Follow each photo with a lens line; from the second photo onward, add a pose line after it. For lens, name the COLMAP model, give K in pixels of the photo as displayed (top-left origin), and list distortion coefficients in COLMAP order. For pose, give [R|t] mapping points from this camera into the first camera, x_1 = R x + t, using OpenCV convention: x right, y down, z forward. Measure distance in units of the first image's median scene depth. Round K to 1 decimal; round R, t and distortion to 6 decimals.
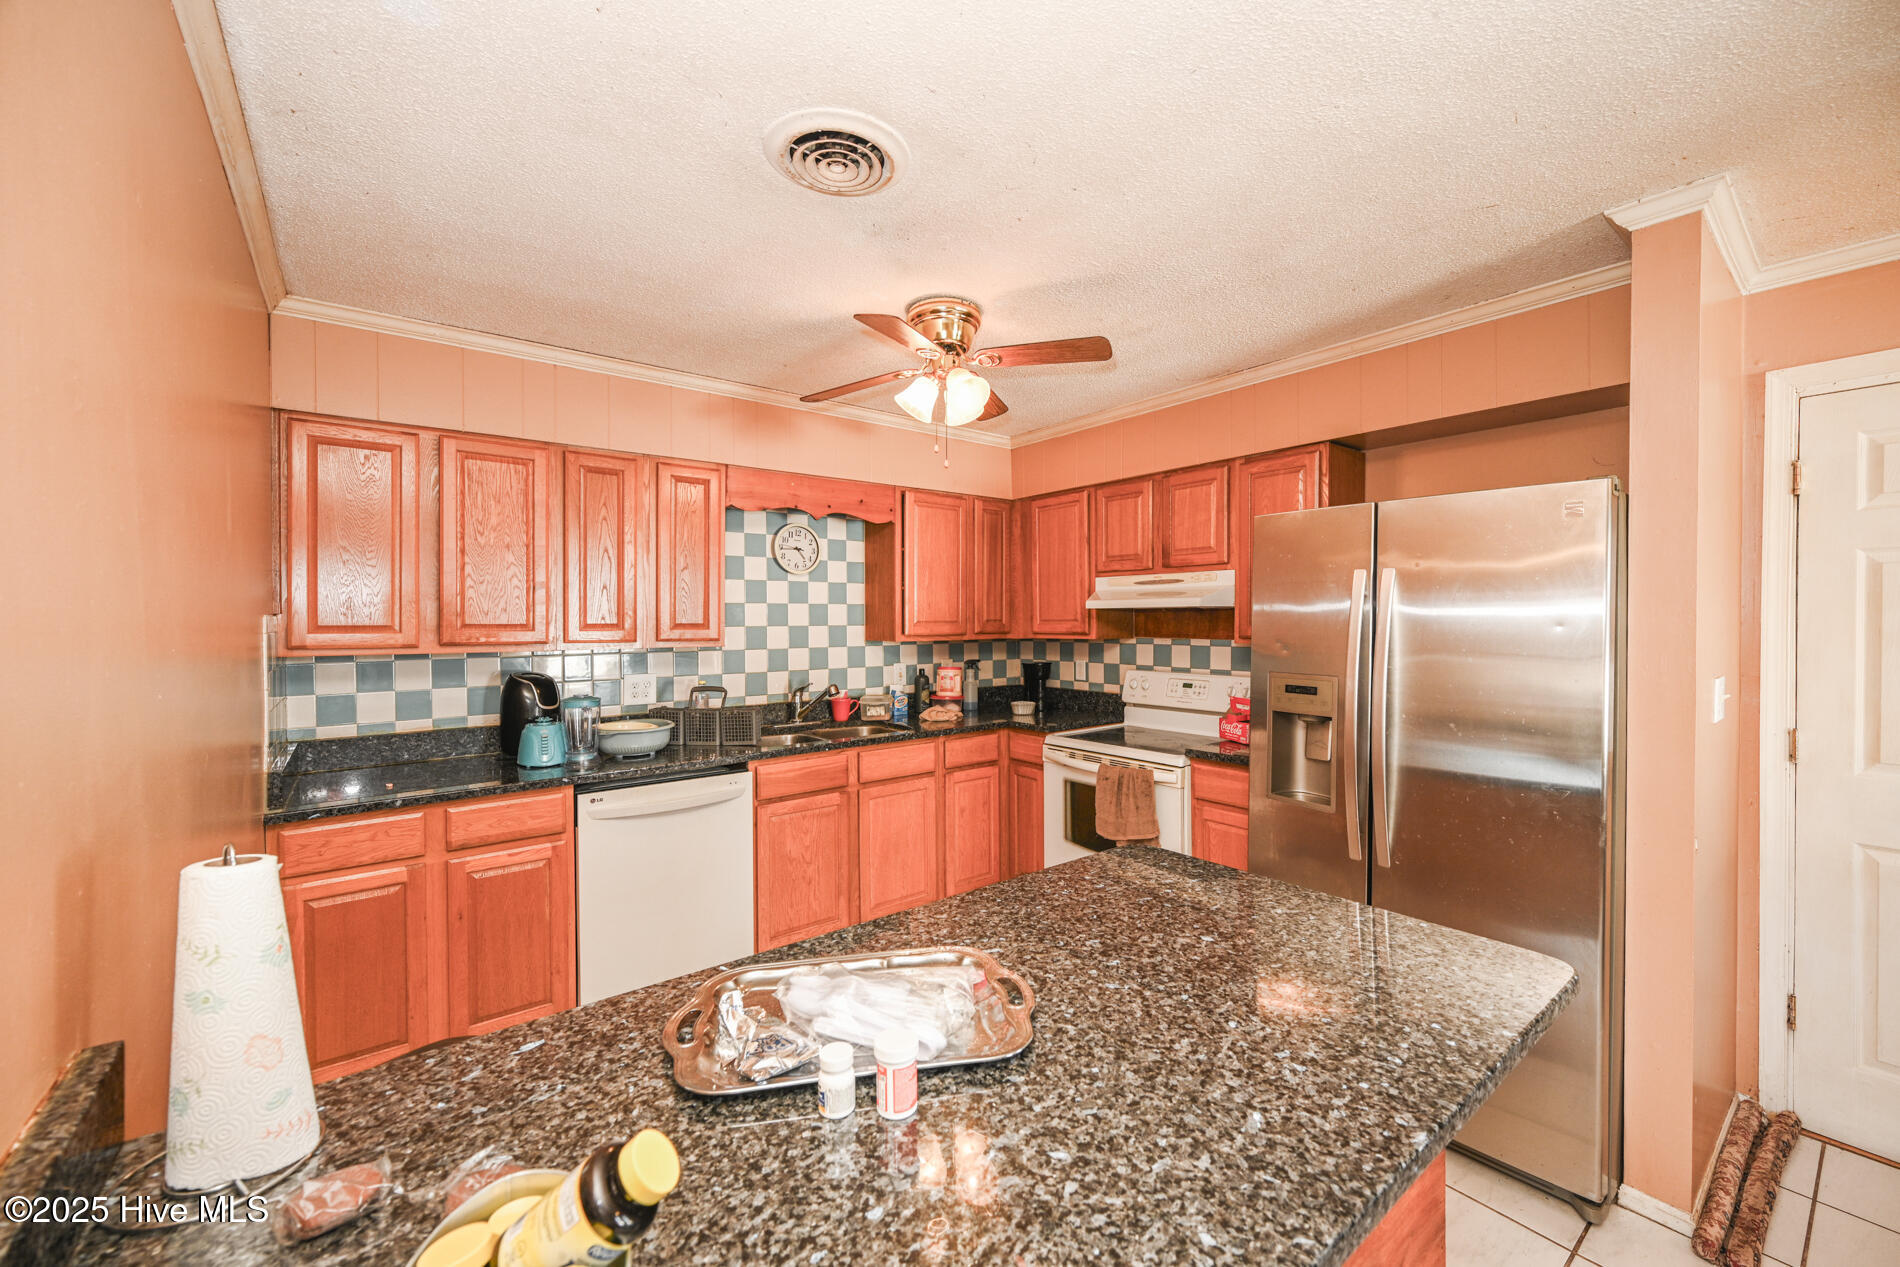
lens RADIAL K [[749.1, 0, 955.2], [0, 749.1, 624.9], [0, 0, 1]] dist [0.000868, 0.000352]
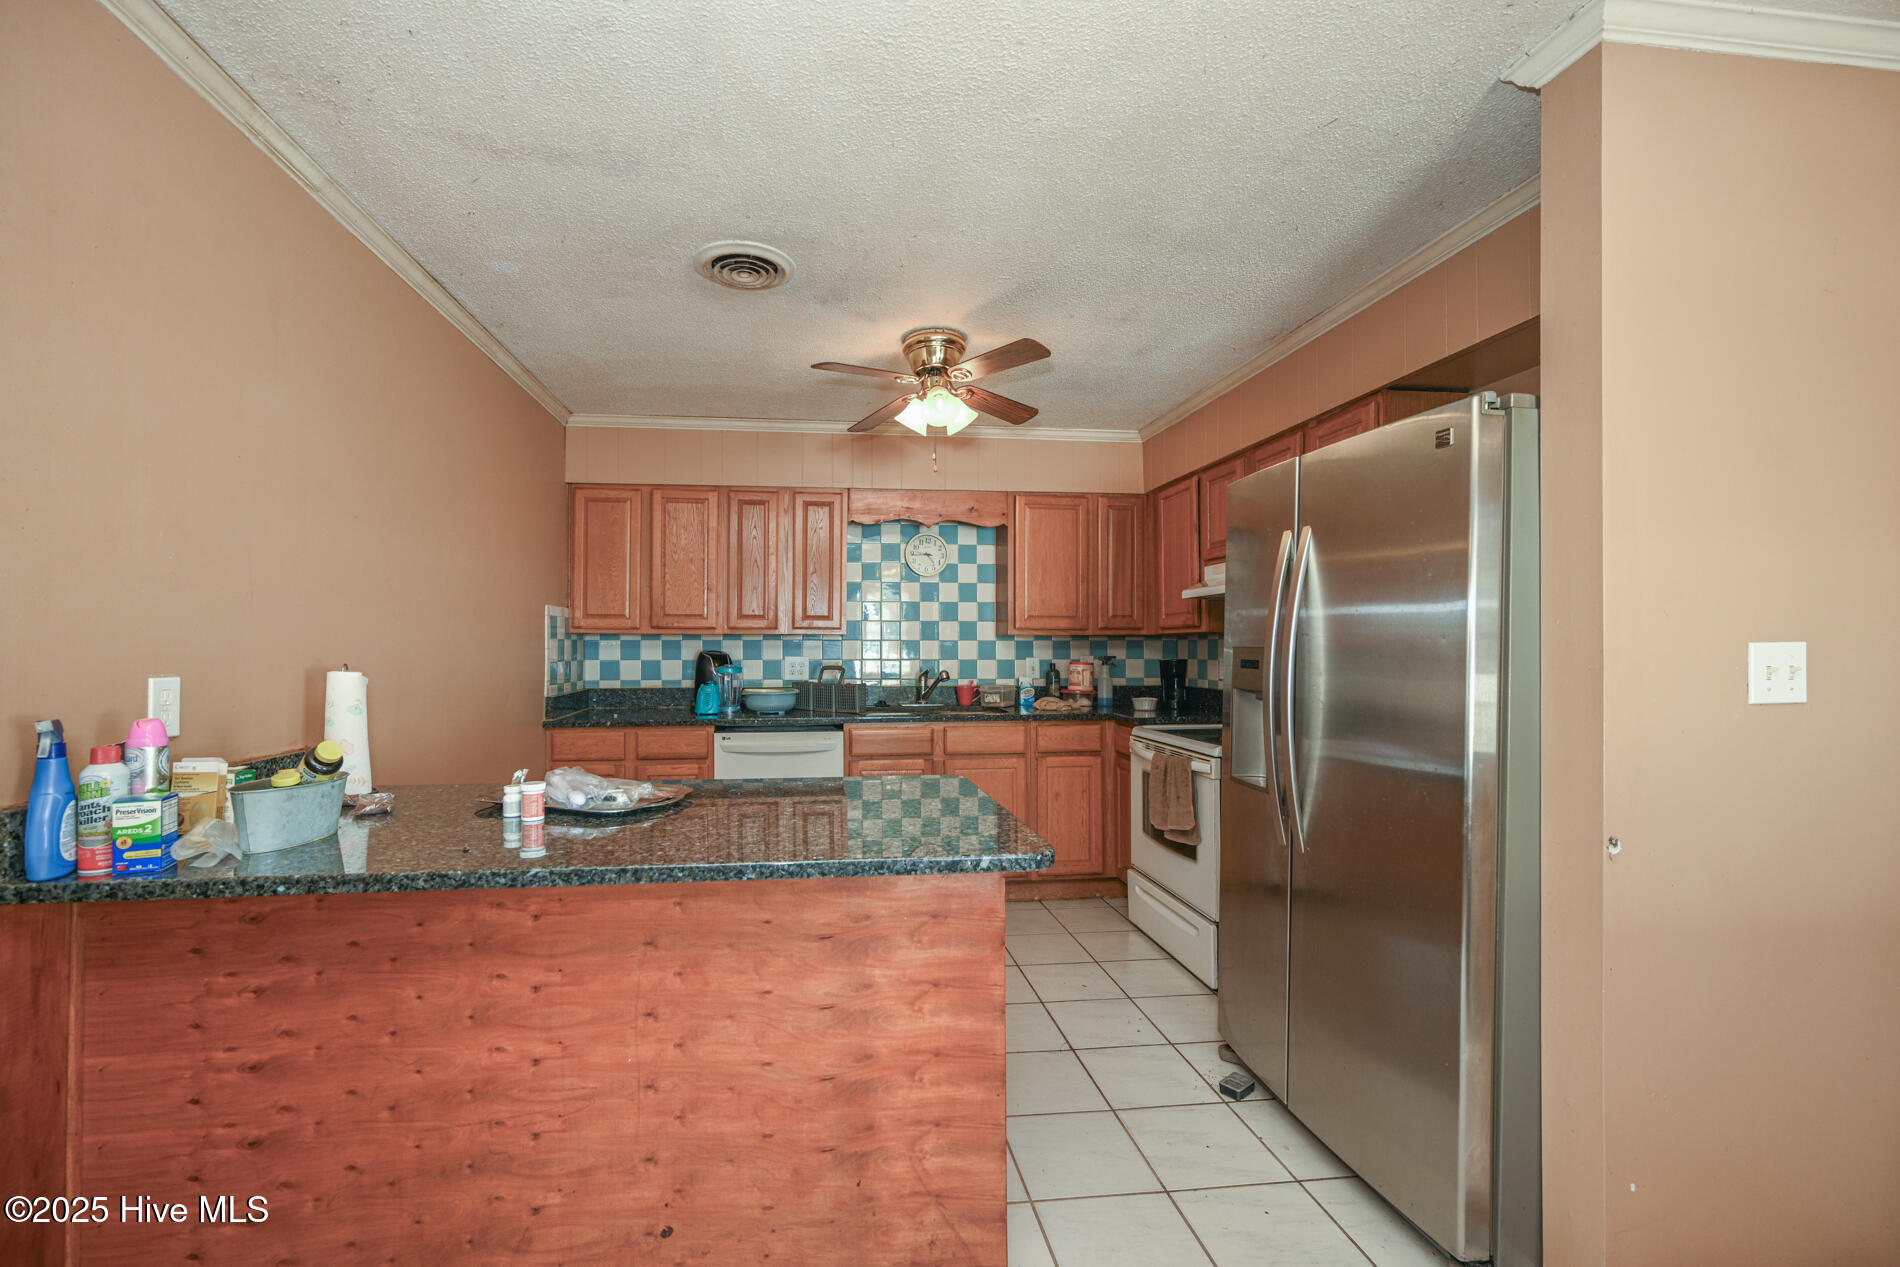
lens RADIAL K [[766.2, 0, 885.2], [0, 766.2, 638.4], [0, 0, 1]] dist [0.001485, 0.000123]
pose [[0.846901, 0.000264, -0.531751, 0.375126], [-0.008274, 0.999885, -0.012681, 0.045308], [0.531687, 0.015140, 0.846806, -0.038401]]
